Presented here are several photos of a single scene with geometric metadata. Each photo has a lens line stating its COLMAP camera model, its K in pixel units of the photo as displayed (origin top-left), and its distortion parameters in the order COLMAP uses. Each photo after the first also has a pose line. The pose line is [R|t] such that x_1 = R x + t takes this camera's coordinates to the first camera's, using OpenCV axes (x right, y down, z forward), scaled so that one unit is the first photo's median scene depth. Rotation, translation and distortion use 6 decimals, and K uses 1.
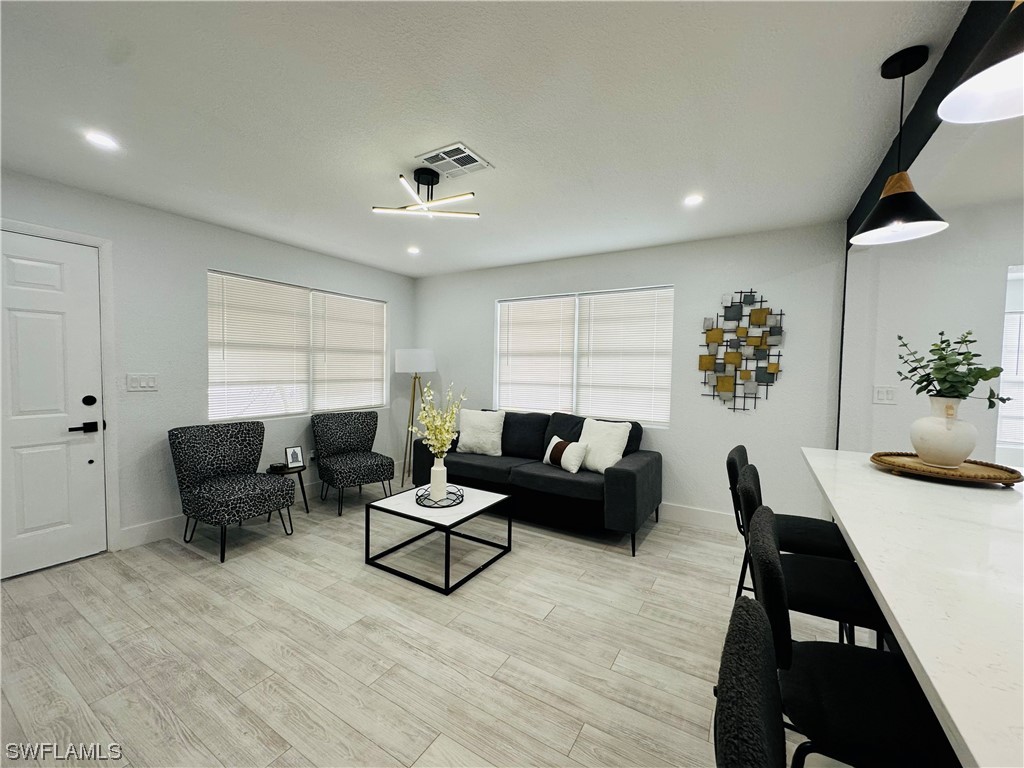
lens RADIAL K [[409.3, 0, 508.0], [0, 409.3, 388.5], [0, 0, 1]] dist [-0.002595, 0.000265]
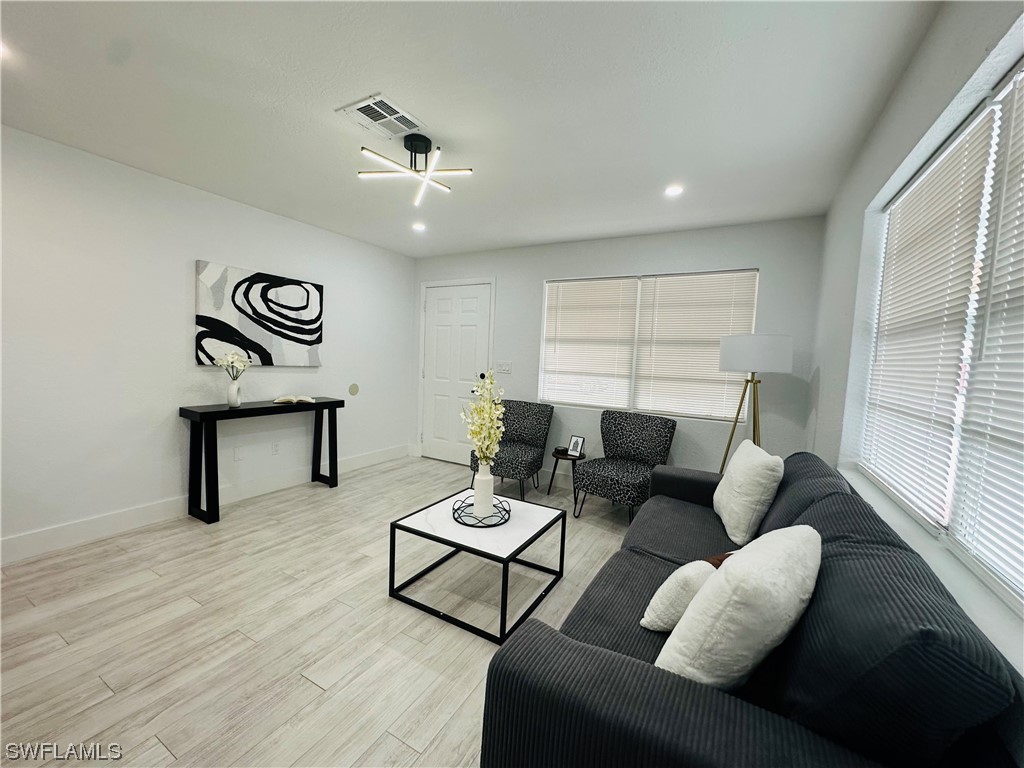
lens RADIAL K [[409.3, 0, 515.6], [0, 409.3, 384.5], [0, 0, 1]] dist [-0.002595, 0.000265]
pose [[0.043867, 0.056580, -0.997434, 0.725628], [-0.090714, 0.994496, 0.052423, -0.040148], [0.994910, 0.088182, 0.048758, 1.146144]]
